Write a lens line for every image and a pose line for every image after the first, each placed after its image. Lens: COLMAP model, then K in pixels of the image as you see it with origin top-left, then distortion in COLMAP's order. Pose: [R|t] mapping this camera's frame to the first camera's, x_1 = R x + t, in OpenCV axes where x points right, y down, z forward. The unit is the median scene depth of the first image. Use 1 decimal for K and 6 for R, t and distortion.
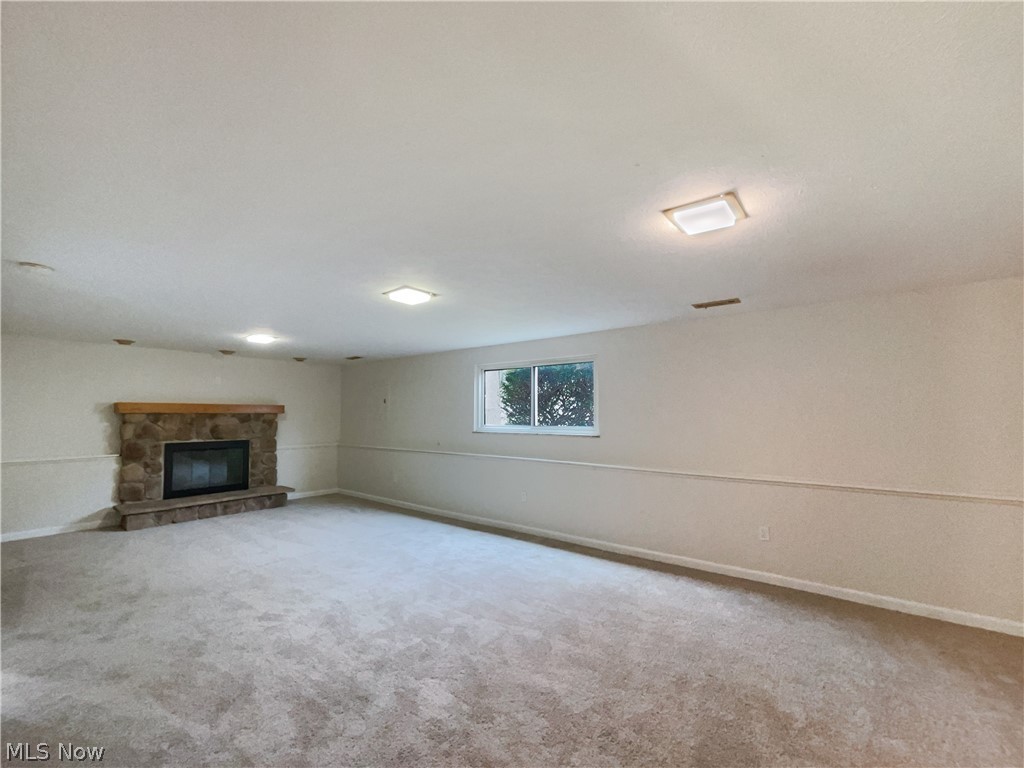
lens RADIAL K [[421.6, 0, 513.3], [0, 421.6, 393.7], [0, 0, 1]] dist [-0.000694, 0.001077]
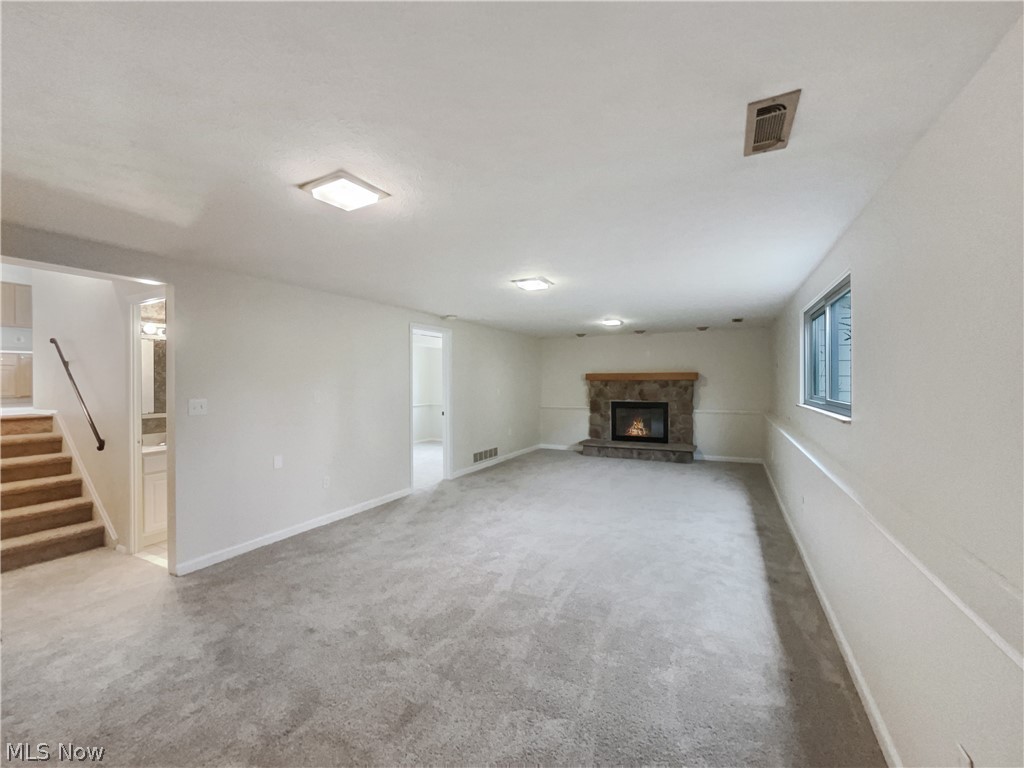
lens RADIAL K [[421.6, 0, 513.5], [0, 421.6, 379.4], [0, 0, 1]] dist [-0.000694, 0.001077]
pose [[0.225350, -0.004419, -0.974268, 0.491462], [0.051989, 0.998620, 0.007496, 0.015592], [0.972890, -0.052341, 0.225268, 0.360441]]
